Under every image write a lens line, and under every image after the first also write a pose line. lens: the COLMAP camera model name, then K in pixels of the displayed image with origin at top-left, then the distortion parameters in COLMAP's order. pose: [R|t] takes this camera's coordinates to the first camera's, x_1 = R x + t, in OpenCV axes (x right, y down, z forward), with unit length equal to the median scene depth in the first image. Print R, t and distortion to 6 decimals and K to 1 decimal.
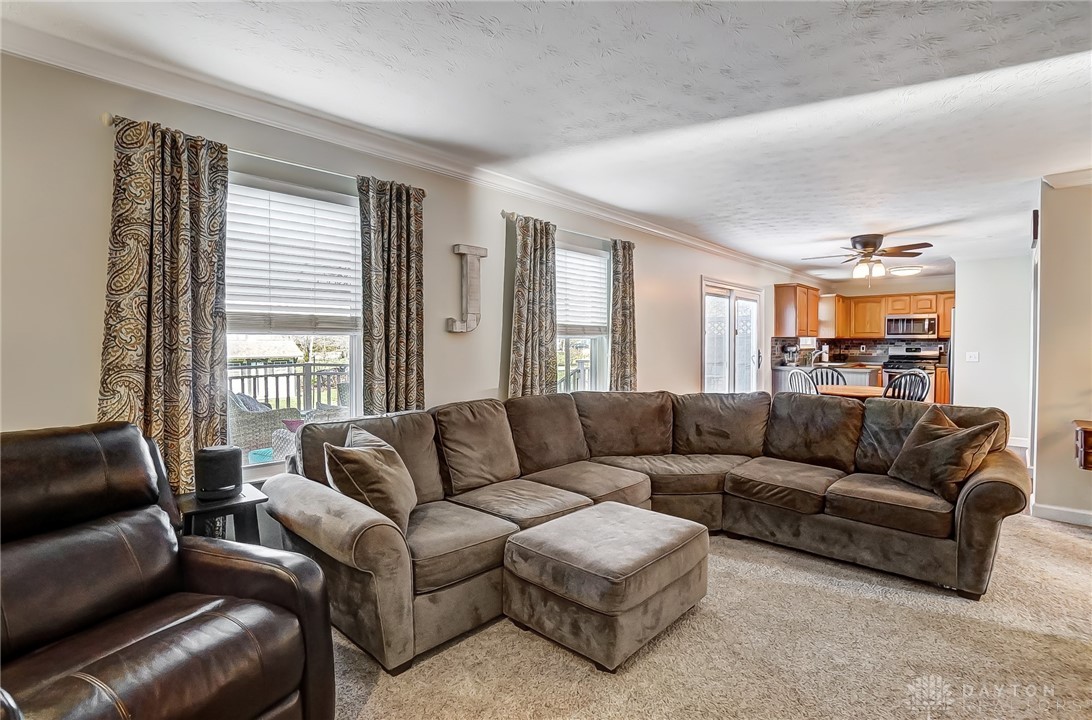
lens RADIAL K [[517.6, 0, 544.2], [0, 517.6, 354.6], [0, 0, 1]] dist [-0.032720, 0.000102]
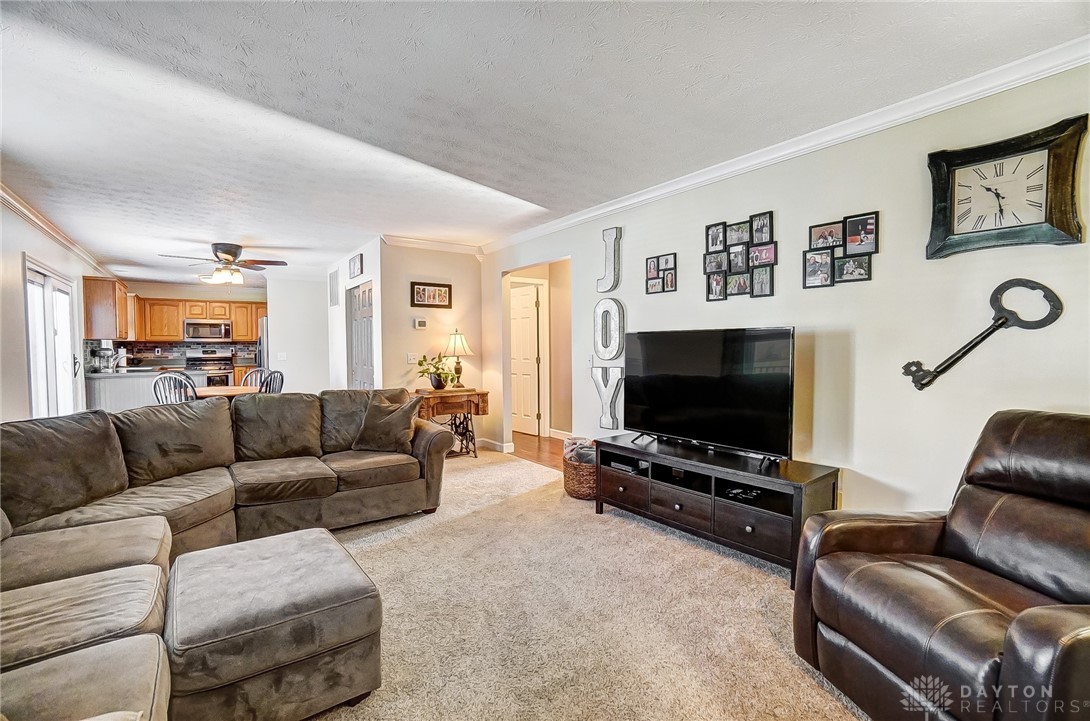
lens RADIAL K [[477.8, 0, 542.8], [0, 477.8, 358.6], [0, 0, 1]] dist [-0.021532, 0.001060]
pose [[0.184568, -0.026888, 0.982452, -0.218169], [0.024311, 0.999445, 0.022786, -0.002256], [-0.982519, 0.019679, 0.185119, 0.174939]]
